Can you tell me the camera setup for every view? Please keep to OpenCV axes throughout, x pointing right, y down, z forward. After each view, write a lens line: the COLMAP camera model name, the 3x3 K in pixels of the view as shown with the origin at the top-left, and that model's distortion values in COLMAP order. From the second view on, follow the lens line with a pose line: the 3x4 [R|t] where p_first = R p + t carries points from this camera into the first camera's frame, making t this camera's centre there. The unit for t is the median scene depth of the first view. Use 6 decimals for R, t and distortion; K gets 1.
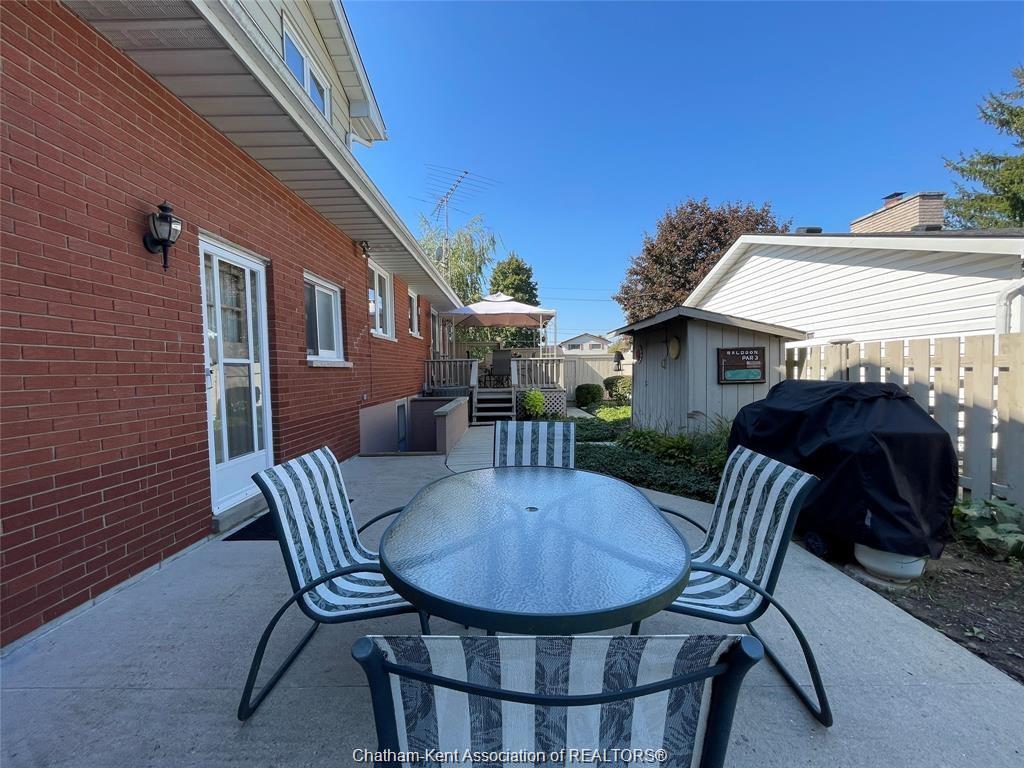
lens RADIAL K [[413.2, 0, 511.1], [0, 413.2, 386.4], [0, 0, 1]] dist [-0.001379, 0.000569]
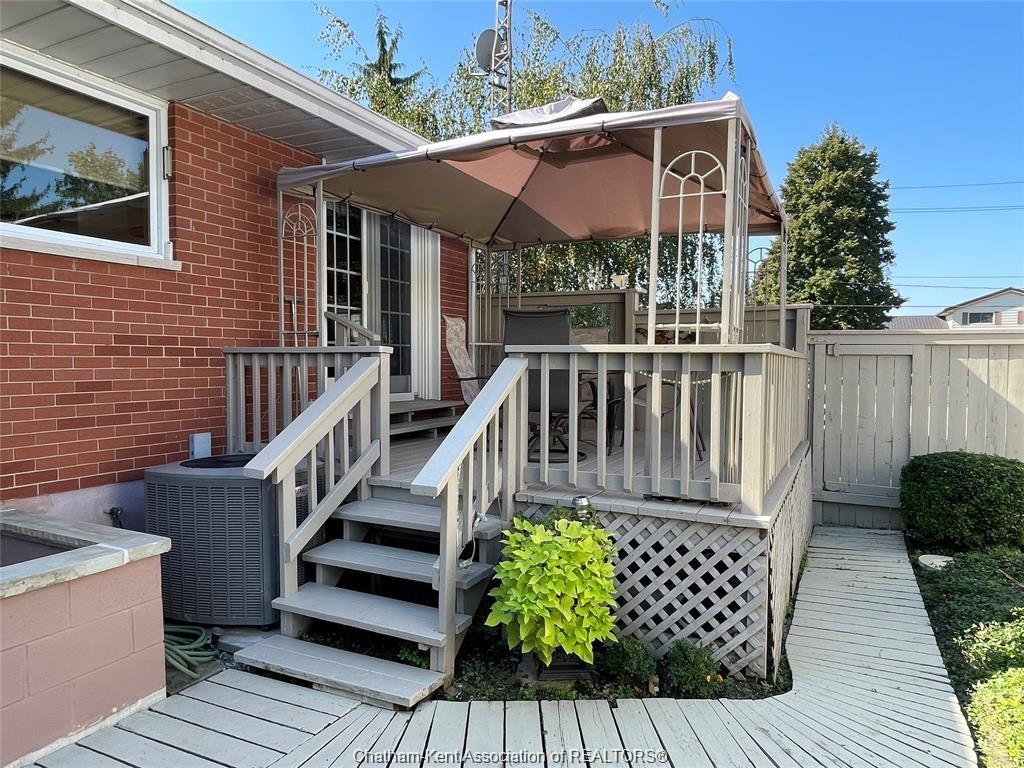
lens RADIAL K [[670.0, 0, 512.0], [0, 670.0, 384.0], [0, 0, 1]] dist [0.002857, 0.000422]
pose [[0.894377, 0.039266, -0.445588, 0.277730], [-0.039936, 0.999171, 0.007889, -0.083569], [0.445528, 0.010739, 0.895203, 1.130753]]
